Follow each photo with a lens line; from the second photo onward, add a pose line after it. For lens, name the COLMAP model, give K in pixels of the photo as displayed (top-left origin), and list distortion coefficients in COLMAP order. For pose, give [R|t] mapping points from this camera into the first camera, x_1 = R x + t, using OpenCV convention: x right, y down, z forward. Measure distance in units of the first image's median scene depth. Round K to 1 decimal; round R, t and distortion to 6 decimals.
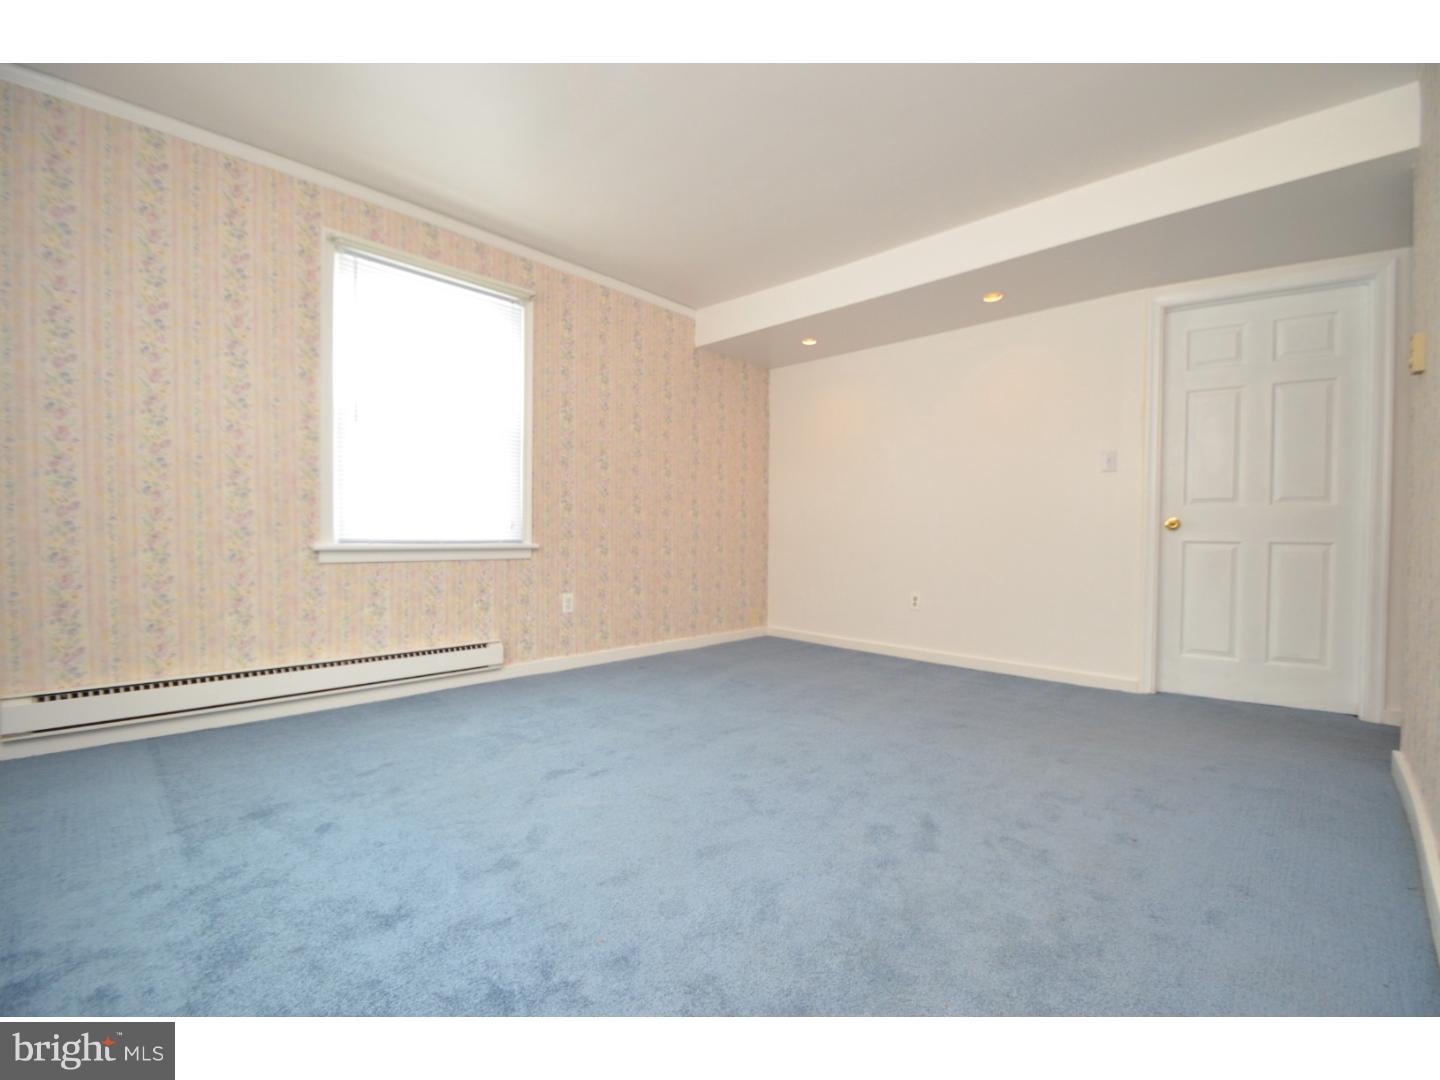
lens RADIAL K [[646.7, 0, 728.3], [0, 646.7, 541.9], [0, 0, 1]] dist [-0.002960, -0.000516]
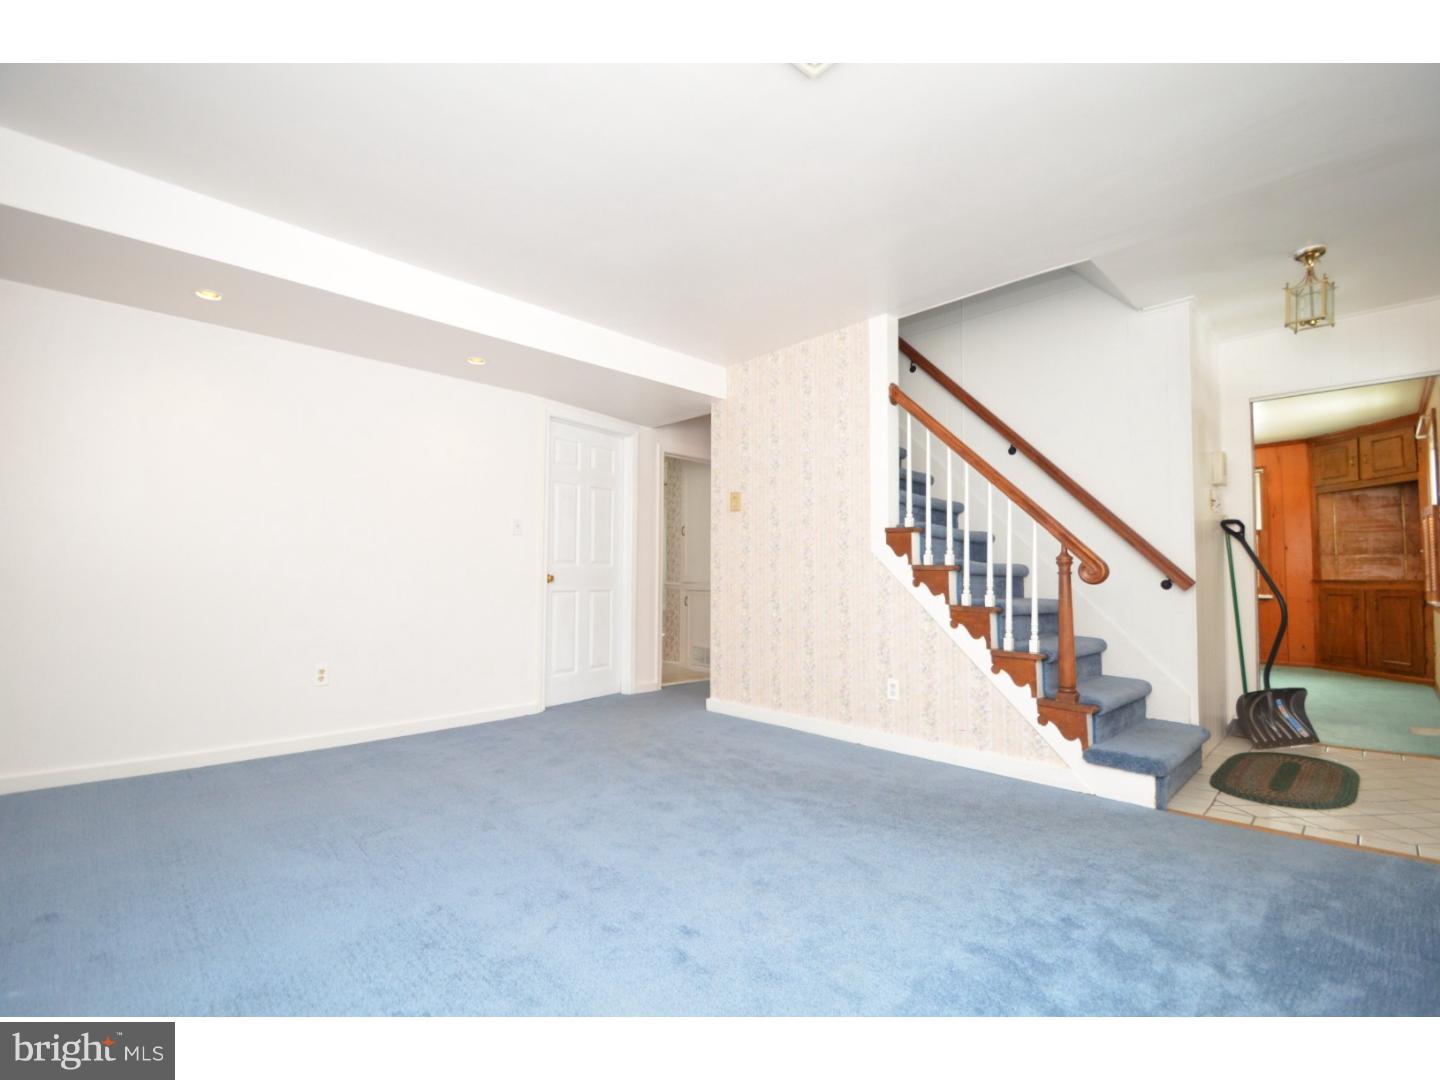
lens RADIAL K [[646.7, 0, 728.3], [0, 646.7, 541.9], [0, 0, 1]] dist [-0.002960, -0.000516]
pose [[0.023889, 0.038876, 0.998958, -0.650732], [0.004305, 0.999230, -0.038989, -0.050626], [-0.999705, 0.005232, 0.023704, 0.613397]]
